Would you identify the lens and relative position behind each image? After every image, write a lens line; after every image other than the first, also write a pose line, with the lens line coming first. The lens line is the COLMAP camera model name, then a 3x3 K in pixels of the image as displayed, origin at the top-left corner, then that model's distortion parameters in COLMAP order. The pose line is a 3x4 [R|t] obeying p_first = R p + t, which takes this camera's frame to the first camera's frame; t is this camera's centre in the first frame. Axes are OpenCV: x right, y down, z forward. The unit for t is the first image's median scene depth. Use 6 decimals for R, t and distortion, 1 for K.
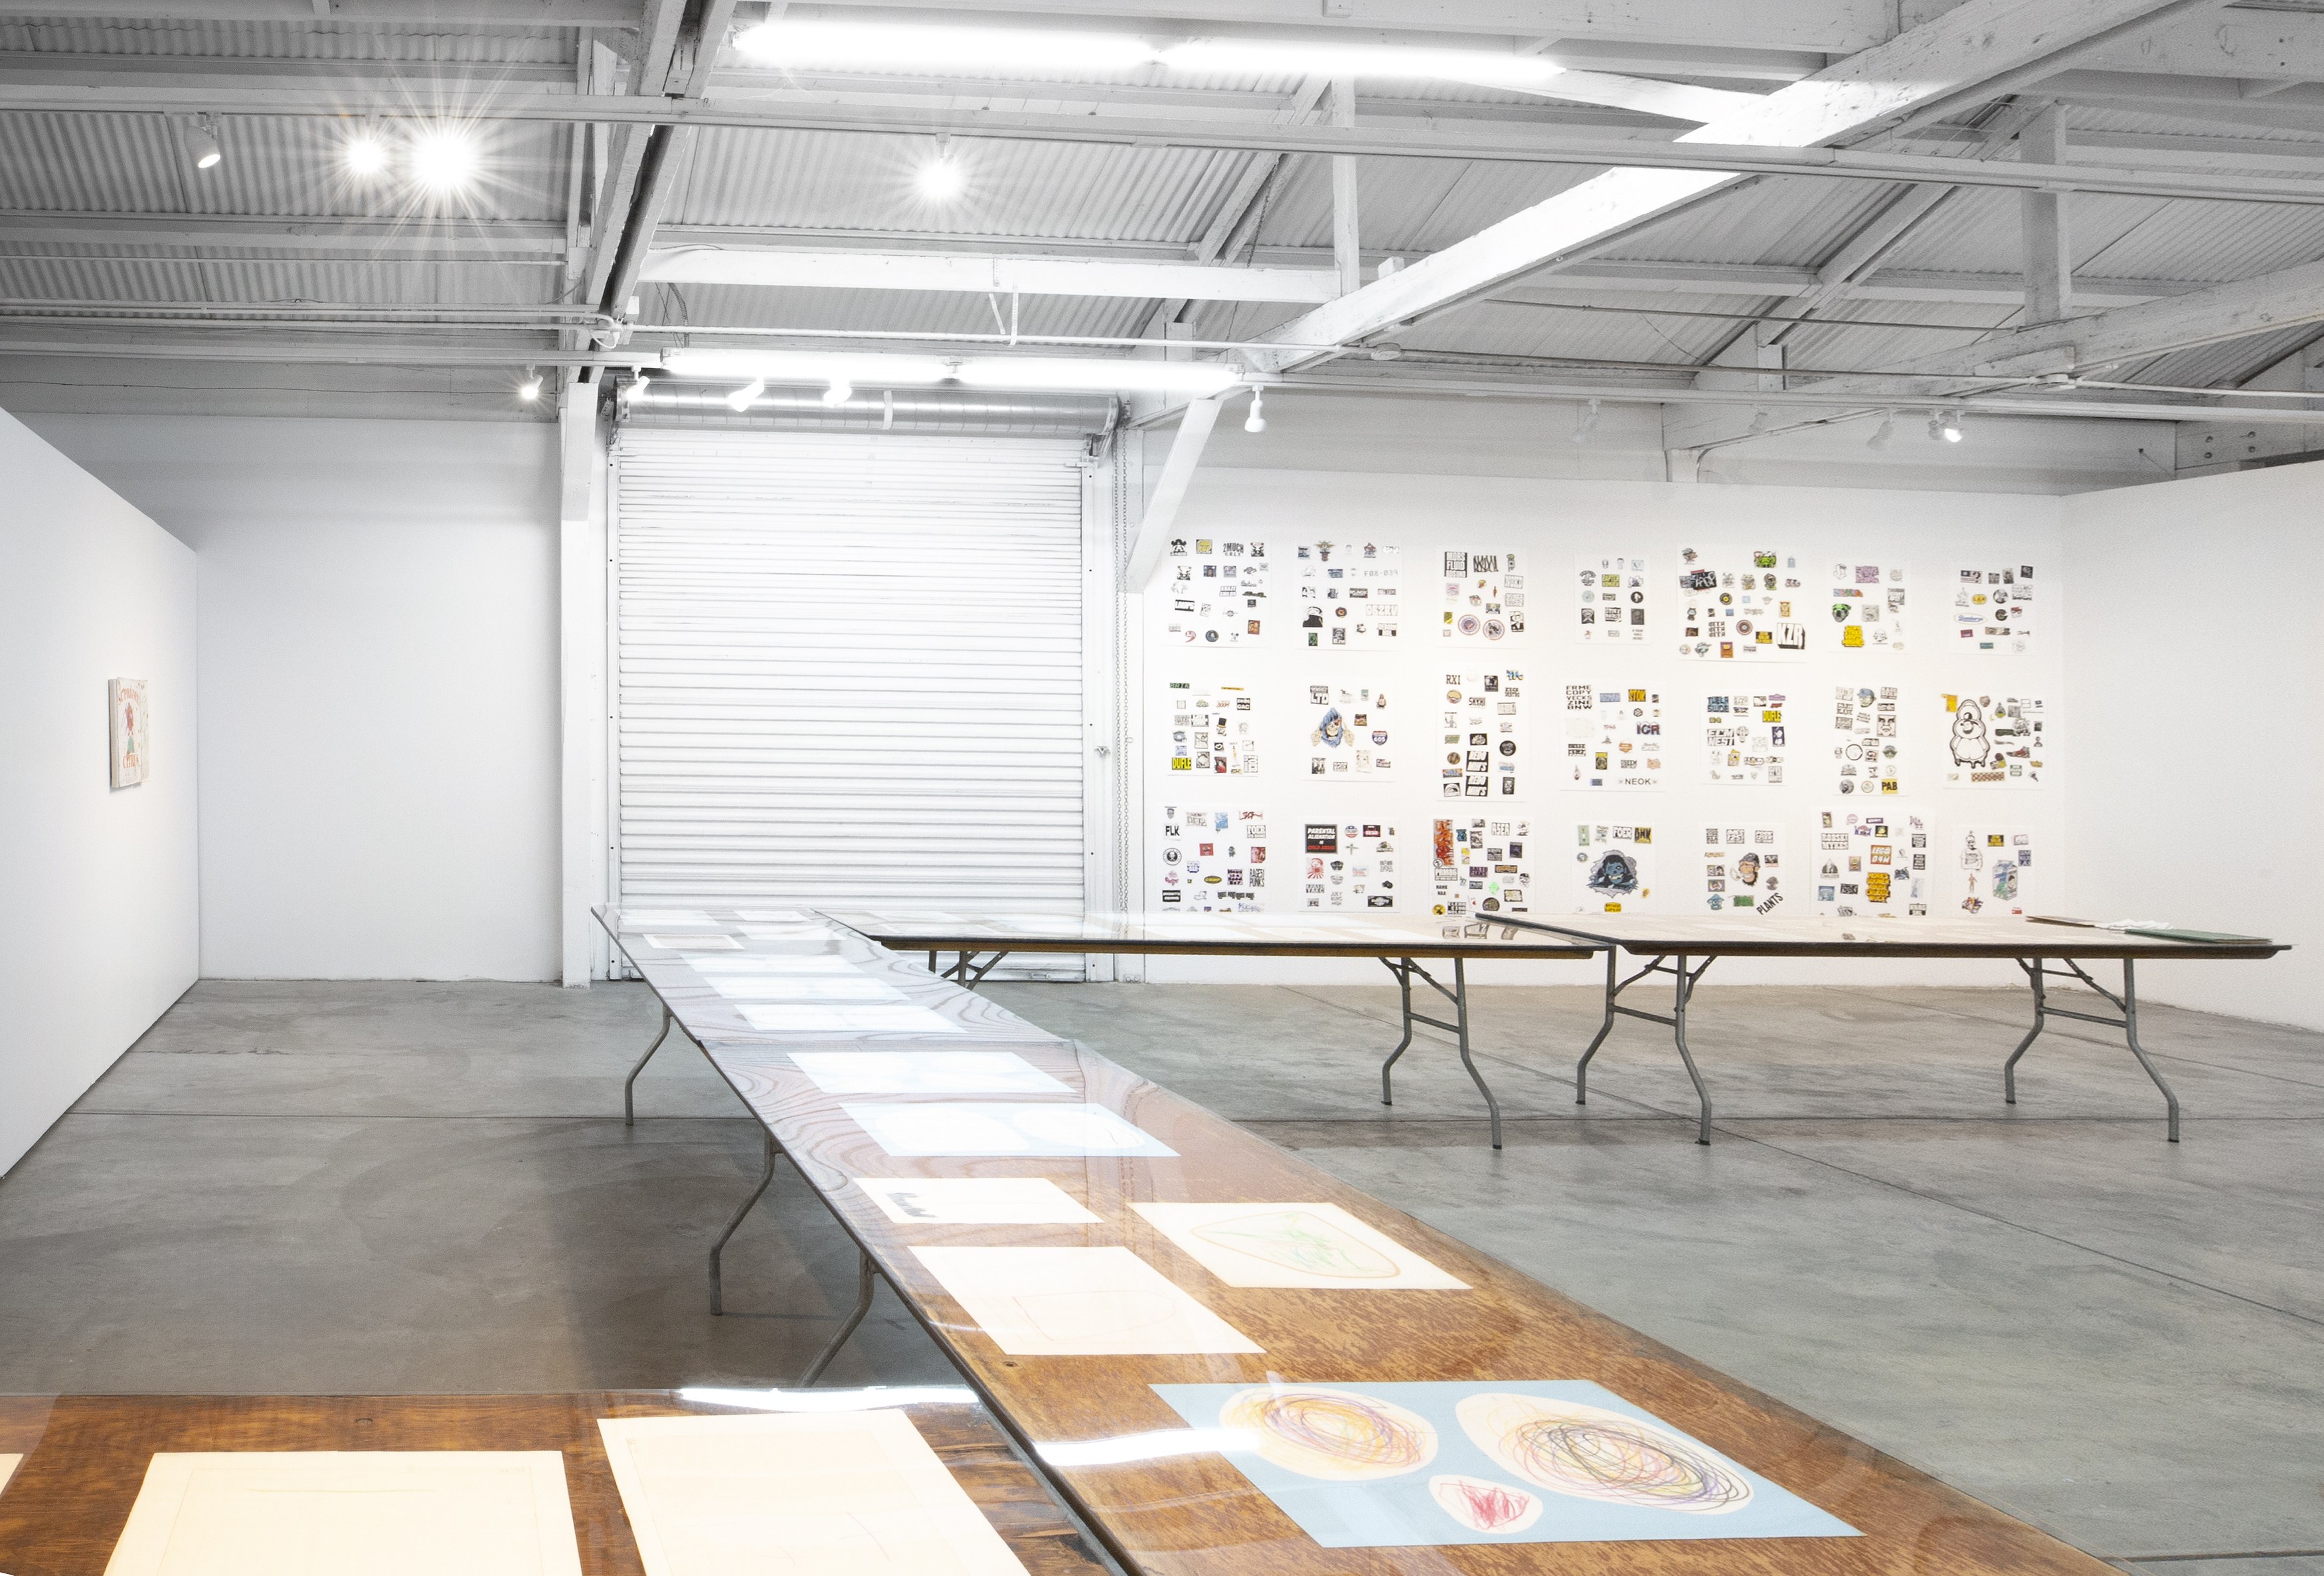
lens RADIAL K [[1548.9, 0, 2888.5], [0, 1548.9, 821.9], [0, 0, 1]] dist [-0.007064, -0.002282]
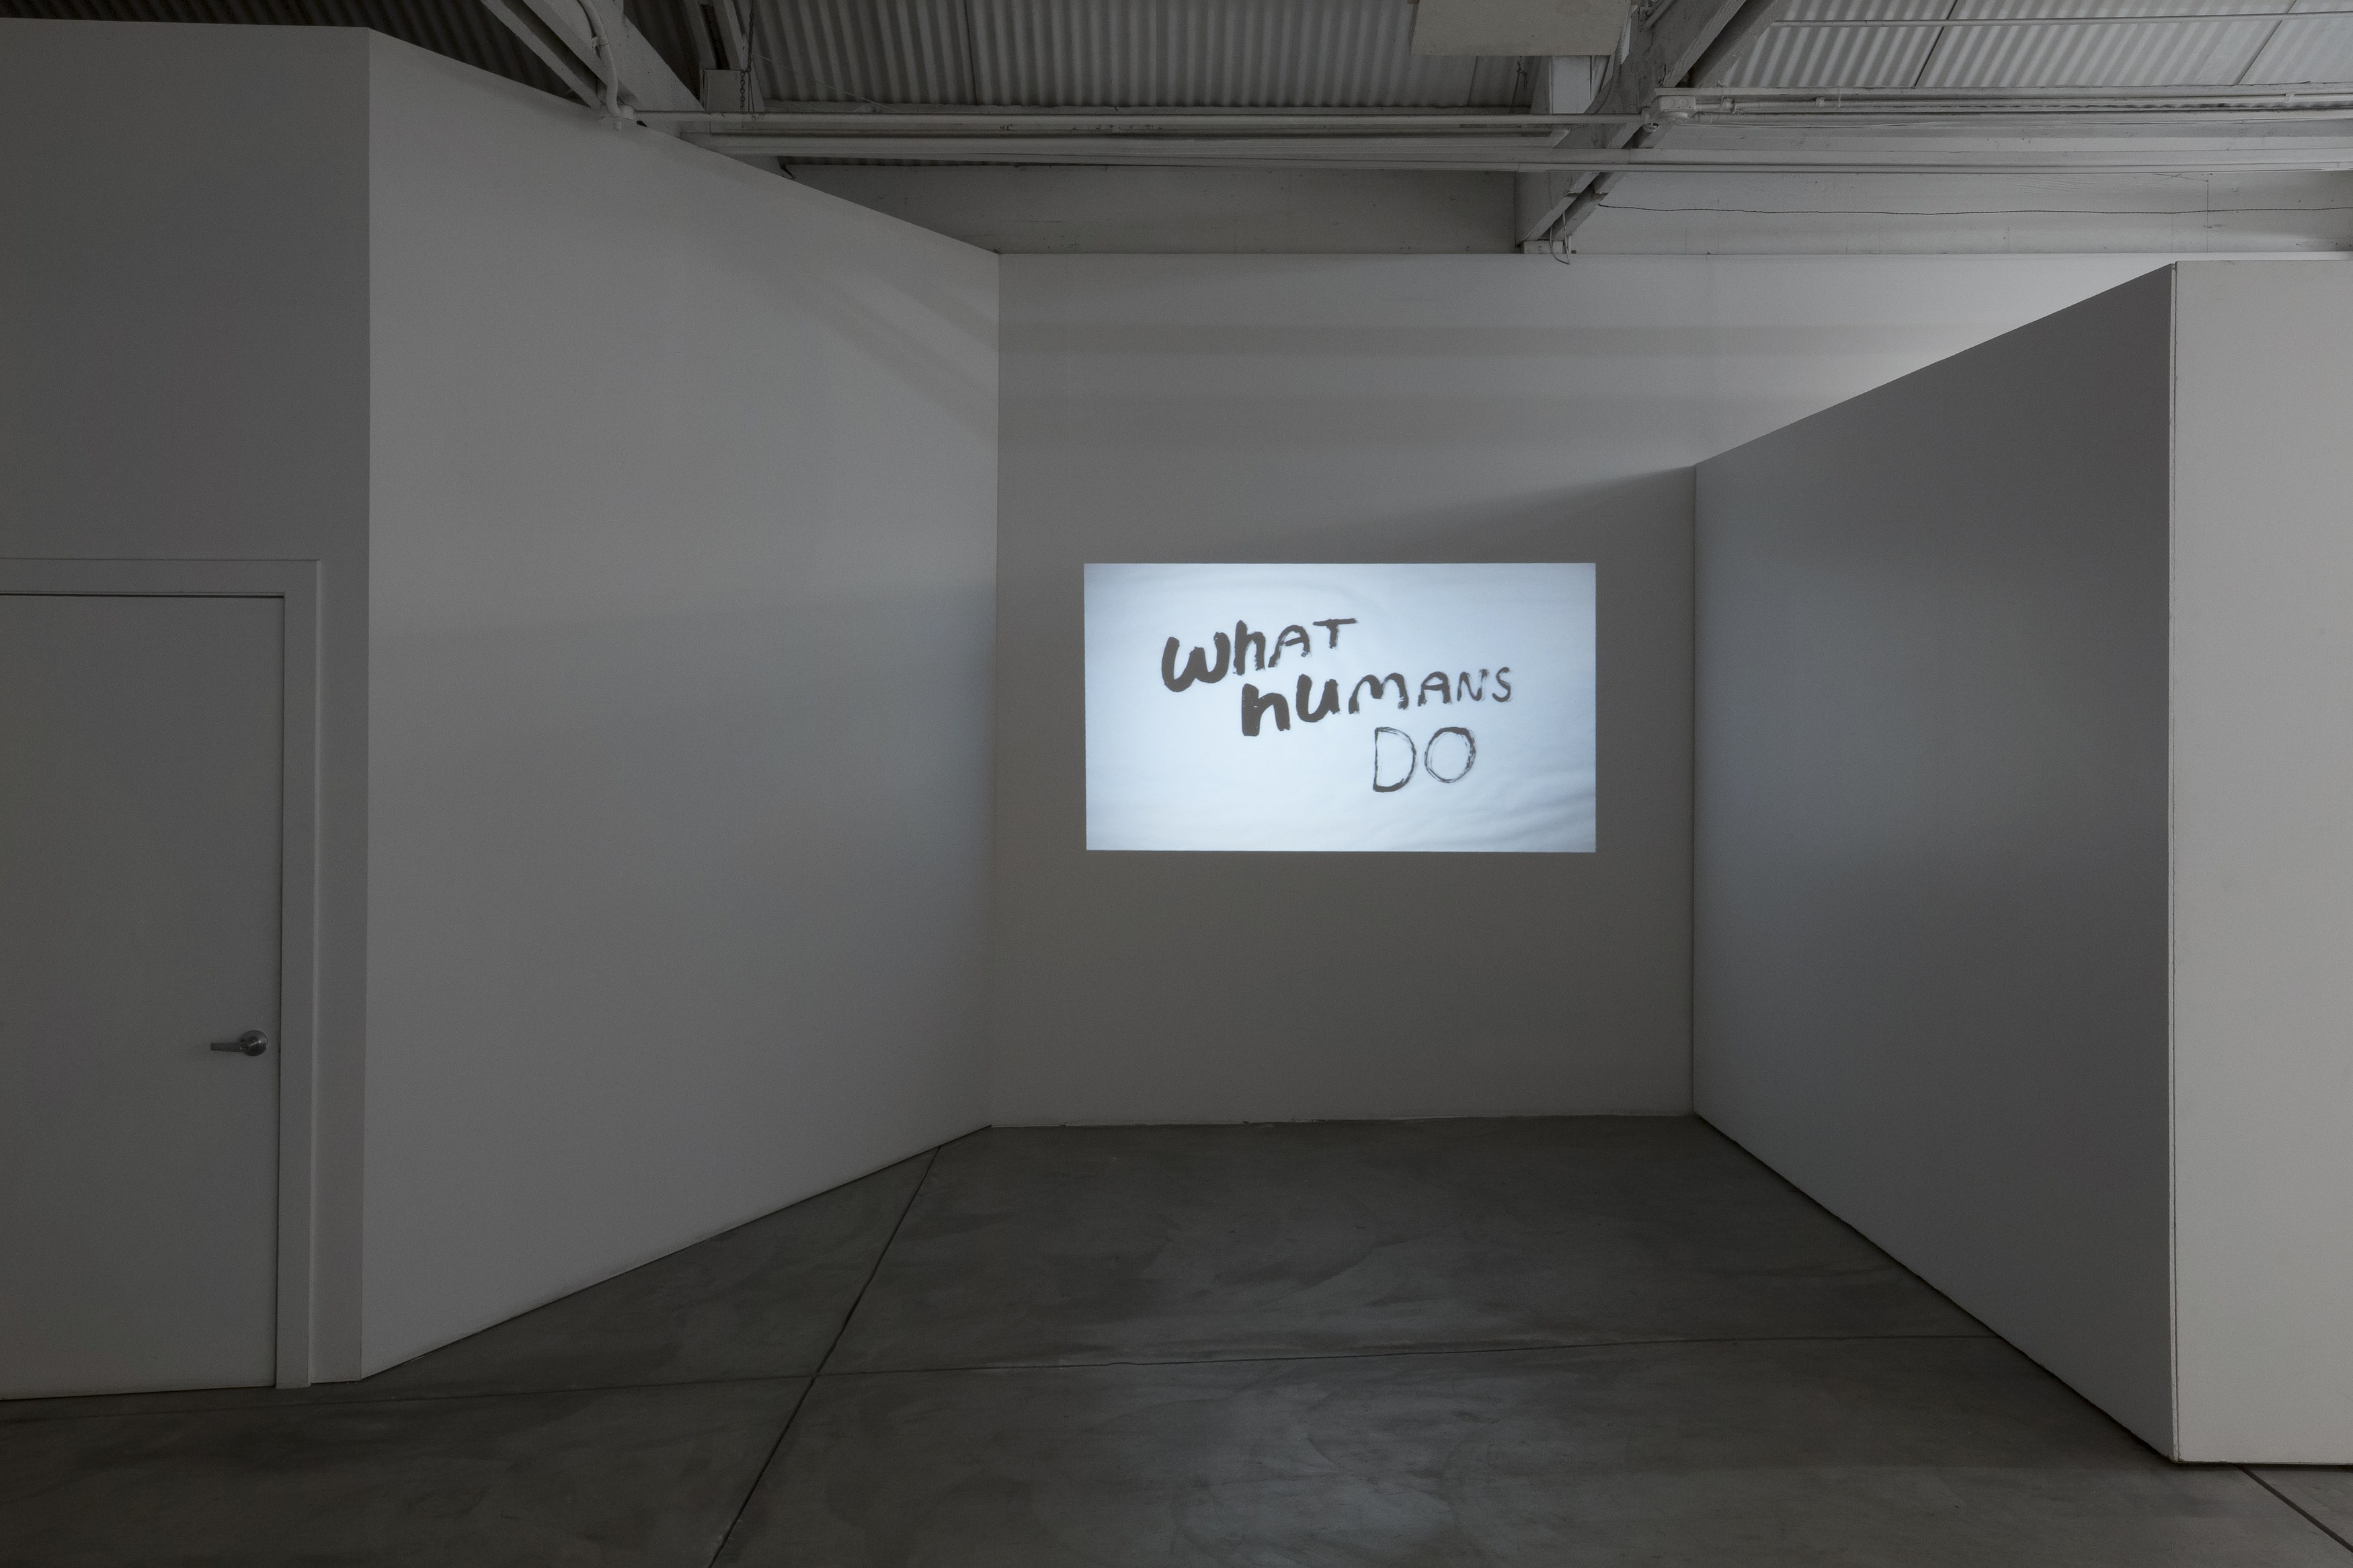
lens RADIAL K [[2102.8, 0, 1175.1], [0, 2102.8, 696.2], [0, 0, 1]] dist [0.028085, 0.016755]
pose [[0.993793, -0.008355, -0.110931, -2.015801], [0.009701, 0.999886, 0.011606, -0.092922], [0.110821, -0.012611, 0.993760, 0.028454]]
